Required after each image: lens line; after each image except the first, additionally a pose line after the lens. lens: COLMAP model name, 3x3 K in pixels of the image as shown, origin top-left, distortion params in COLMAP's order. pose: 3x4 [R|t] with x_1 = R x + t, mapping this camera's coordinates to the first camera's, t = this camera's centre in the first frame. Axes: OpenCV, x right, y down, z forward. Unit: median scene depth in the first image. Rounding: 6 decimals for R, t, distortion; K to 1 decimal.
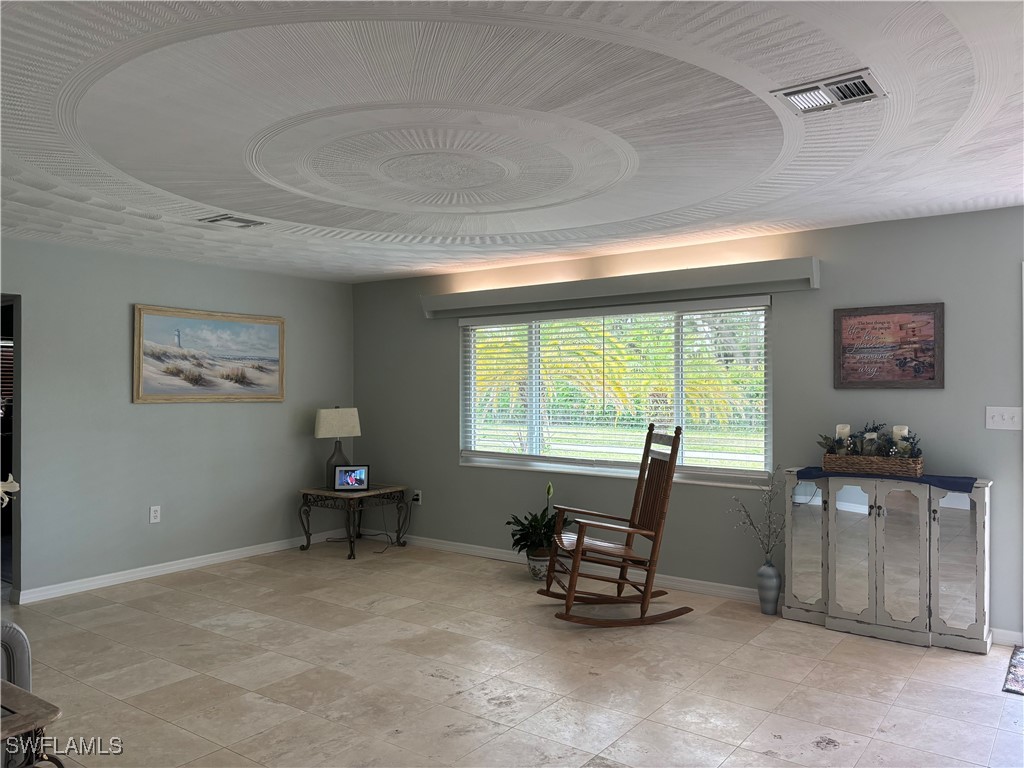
lens RADIAL K [[773.8, 0, 509.0], [0, 773.8, 389.8], [0, 0, 1]] dist [0.012982, 0.013395]
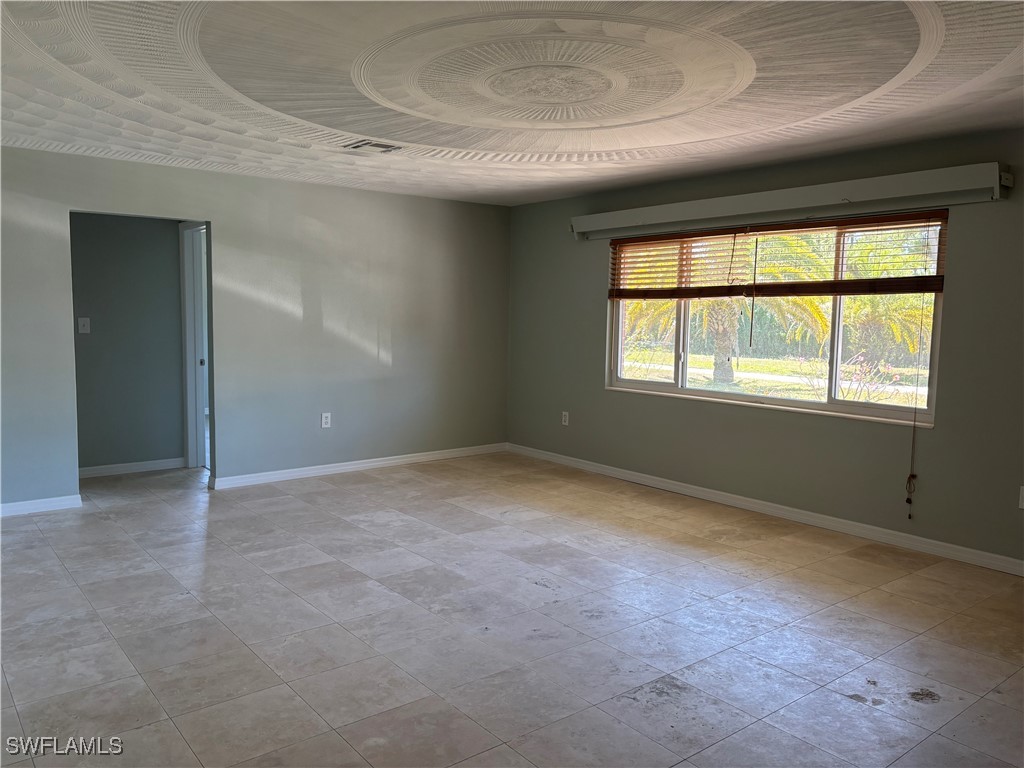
lens RADIAL K [[769.3, 0, 509.8], [0, 769.3, 388.9], [0, 0, 1]] dist [0.026194, -0.005483]
pose [[0.966539, 0.040952, -0.253228, 0.110473], [-0.016414, 0.995025, 0.098266, 0.004203], [0.255993, -0.090821, 0.962403, 0.010116]]
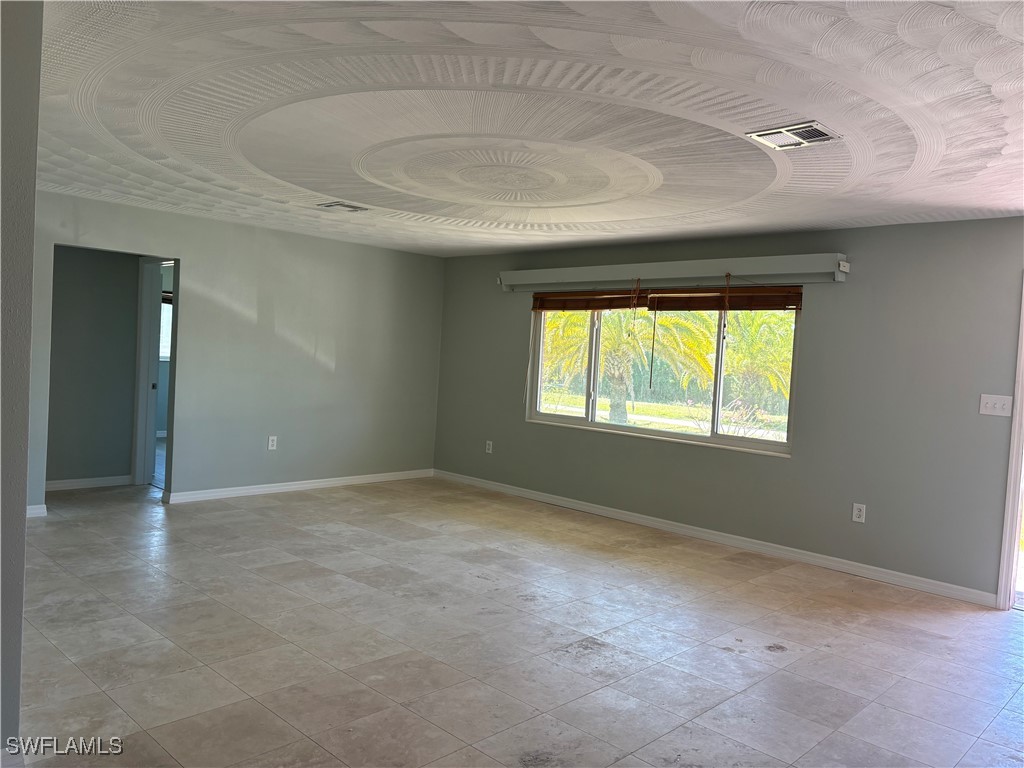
lens RADIAL K [[768.8, 0, 507.5], [0, 768.8, 390.3], [0, 0, 1]] dist [0.024706, -0.002115]
pose [[0.989995, 0.061680, -0.126911, 0.082089], [-0.056390, 0.997400, 0.044864, 0.004742], [0.129348, -0.037258, 0.990899, -0.209981]]
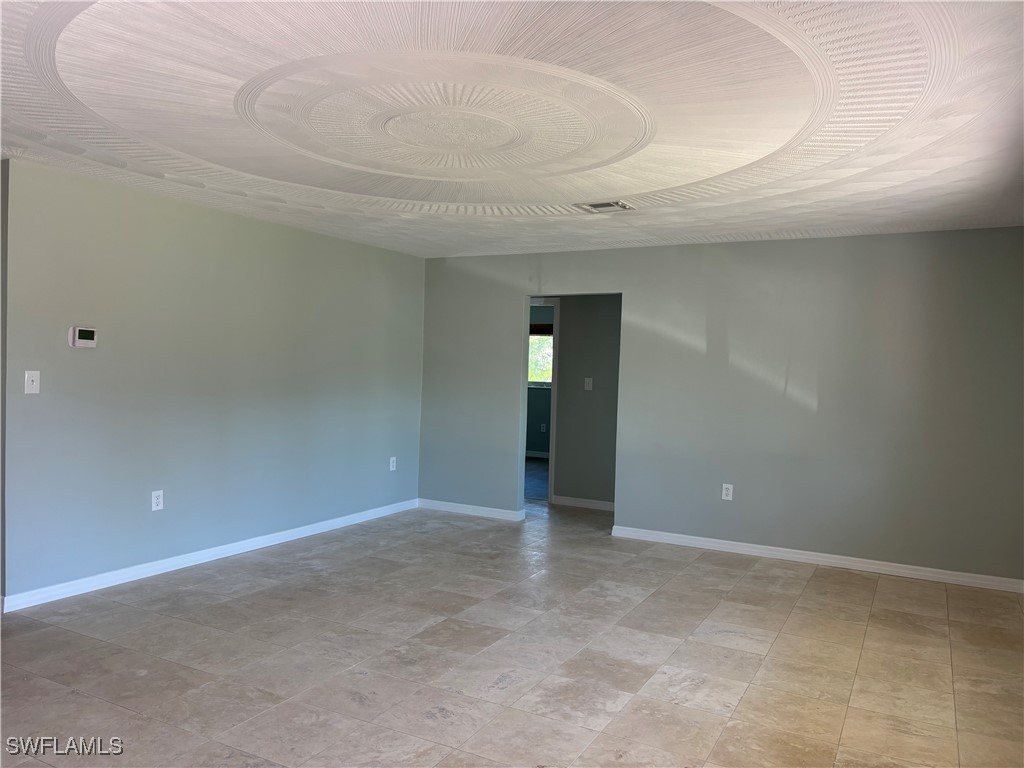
lens RADIAL K [[769.3, 0, 509.8], [0, 769.3, 388.9], [0, 0, 1]] dist [0.026194, -0.005483]
pose [[0.144895, 0.037956, -0.988719, 0.733214], [-0.030673, 0.998956, 0.033854, -0.004152], [0.988972, 0.025422, 0.145908, 0.797317]]
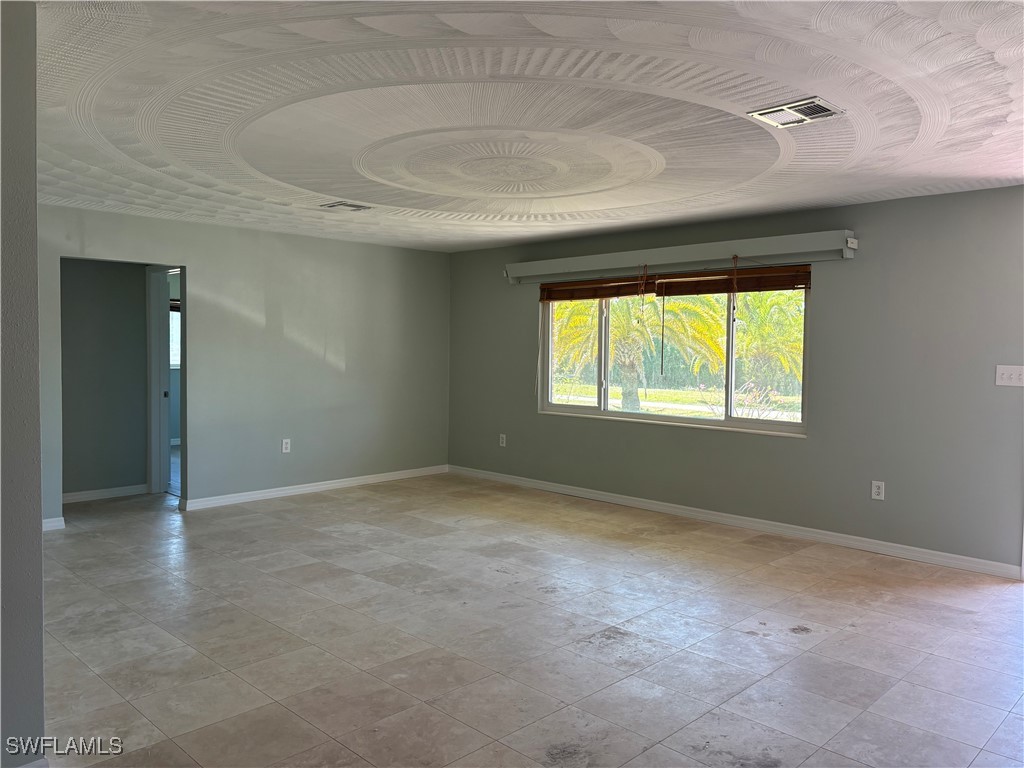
lens RADIAL K [[768.7, 0, 512.0], [0, 768.7, 384.0], [0, 0, 1]] dist [0.026356, -0.005373]
pose [[0.990602, 0.017911, -0.135600, 0.081853], [-0.011749, 0.998867, 0.046108, 0.005701], [0.136272, -0.044081, 0.989690, -0.205788]]
